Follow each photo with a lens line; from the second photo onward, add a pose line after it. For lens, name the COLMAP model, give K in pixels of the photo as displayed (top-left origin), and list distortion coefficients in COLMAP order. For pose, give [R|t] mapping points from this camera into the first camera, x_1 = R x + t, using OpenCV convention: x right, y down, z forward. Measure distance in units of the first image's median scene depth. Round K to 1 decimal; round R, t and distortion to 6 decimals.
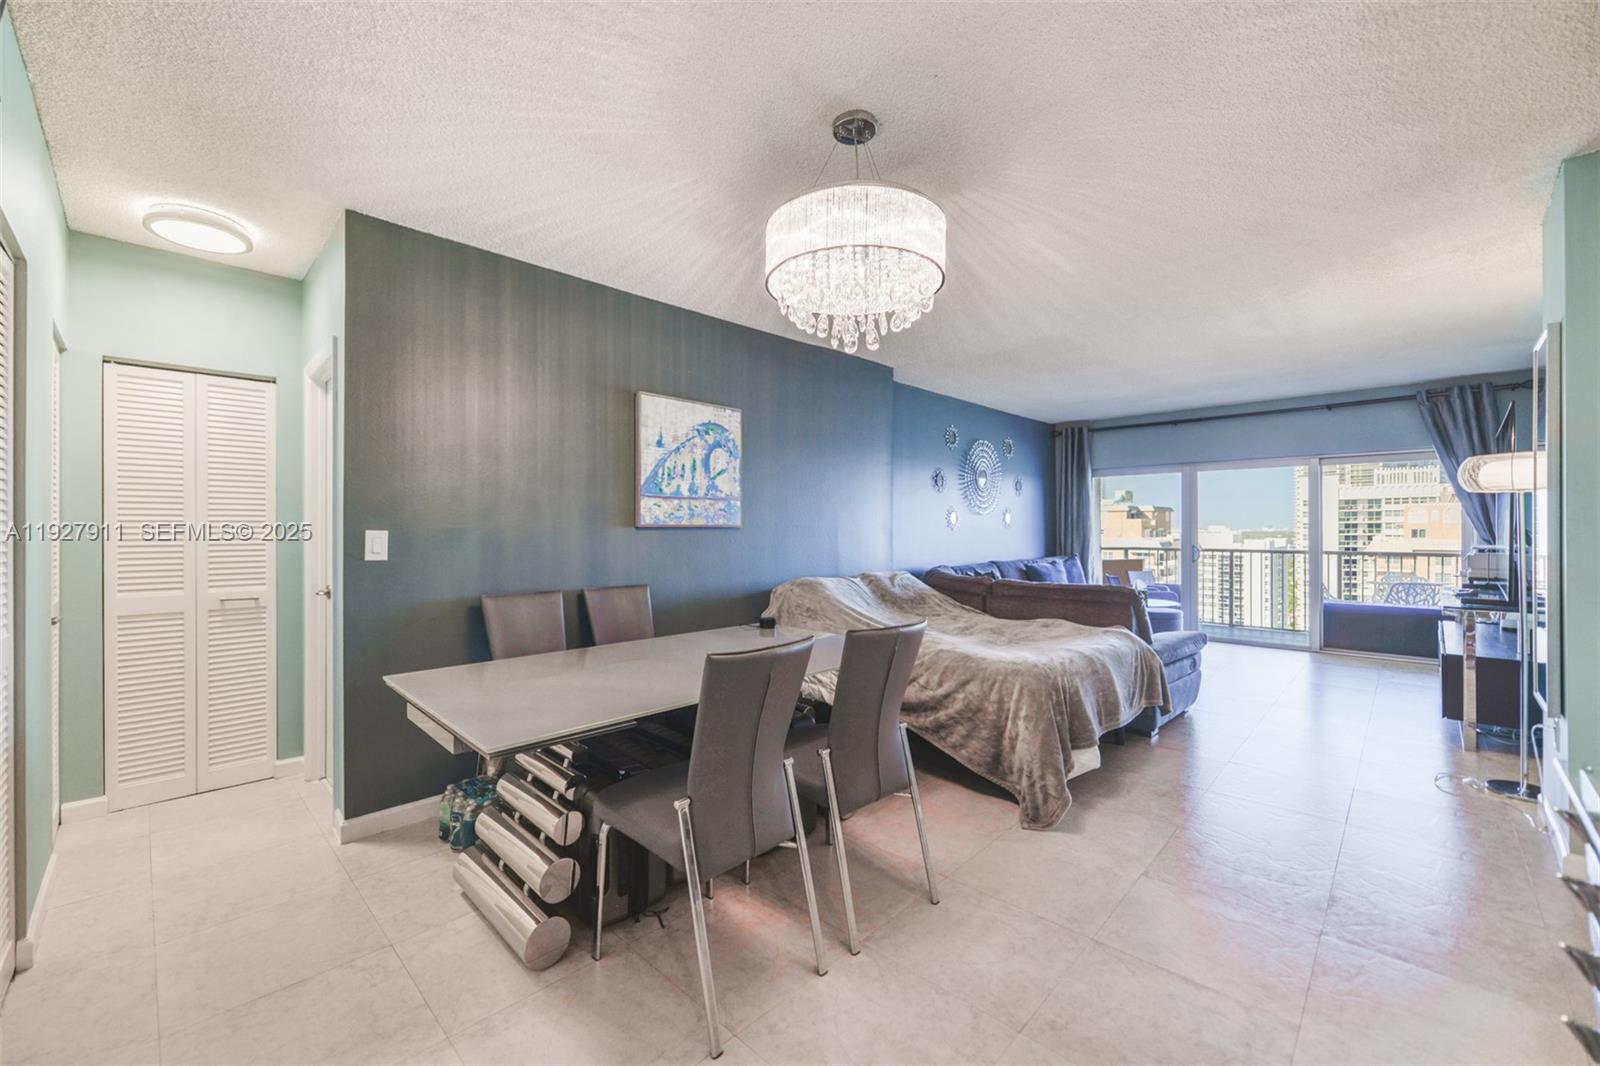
lens RADIAL K [[646.5, 0, 791.1], [0, 646.5, 521.8], [0, 0, 1]] dist [-0.001406, -0.000392]
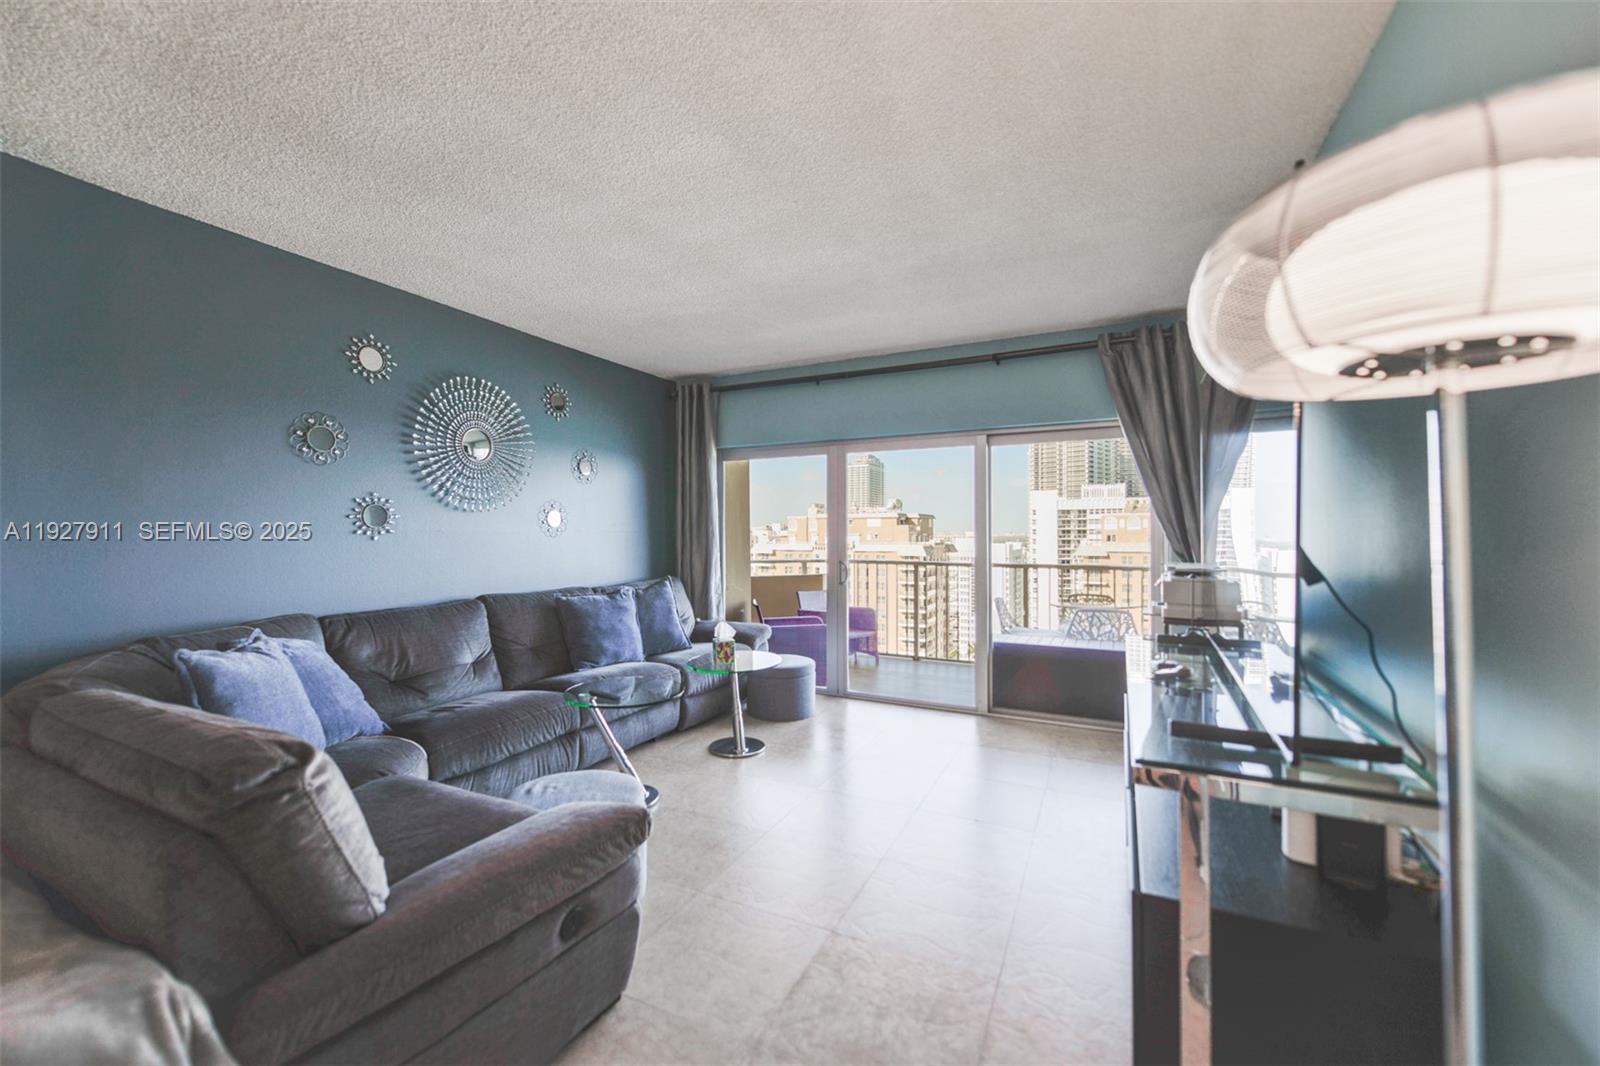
lens RADIAL K [[634.5, 0, 800.5], [0, 634.5, 521.6], [0, 0, 1]] dist [0.000531, -0.000116]
pose [[0.950635, 0.006616, 0.310240, 0.321322], [-0.003965, 0.999950, -0.009174, 0.001110], [-0.310285, 0.007491, 0.950614, 0.320026]]
